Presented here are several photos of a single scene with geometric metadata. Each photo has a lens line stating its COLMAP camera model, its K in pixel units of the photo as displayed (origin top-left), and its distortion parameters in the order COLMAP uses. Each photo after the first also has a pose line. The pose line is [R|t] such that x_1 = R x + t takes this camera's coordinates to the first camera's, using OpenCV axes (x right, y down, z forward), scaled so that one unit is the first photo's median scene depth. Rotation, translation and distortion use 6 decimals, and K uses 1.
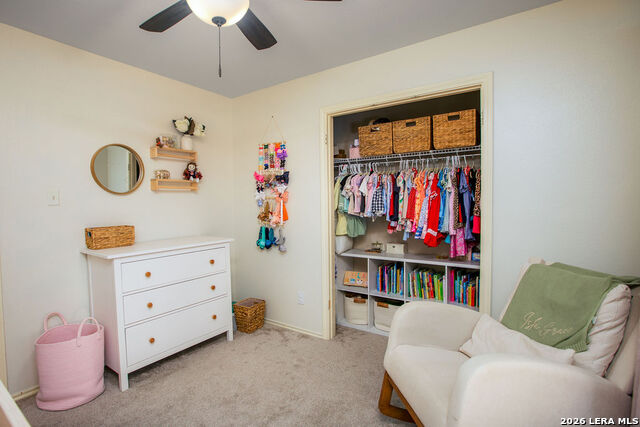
lens RADIAL K [[304.3, 0, 313.2], [0, 304.3, 202.6], [0, 0, 1]] dist [-0.035604, 0.000855]
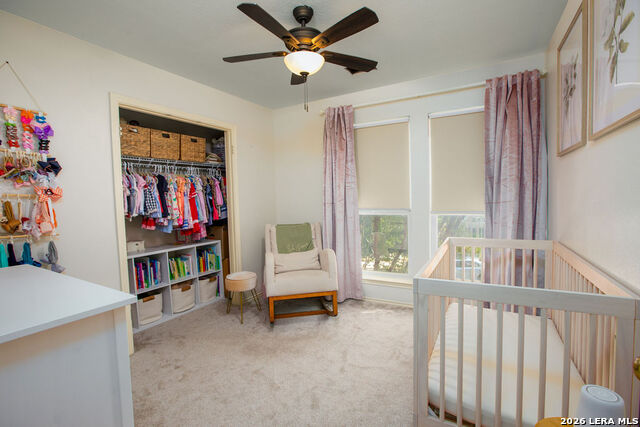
lens RADIAL K [[304.3, 0, 313.2], [0, 304.3, 202.6], [0, 0, 1]] dist [-0.035604, 0.000855]
pose [[-0.087916, 0.002284, 0.996125, -0.878595], [0.041134, 0.999153, 0.001340, 0.024545], [-0.995278, 0.041092, -0.087935, 0.520458]]
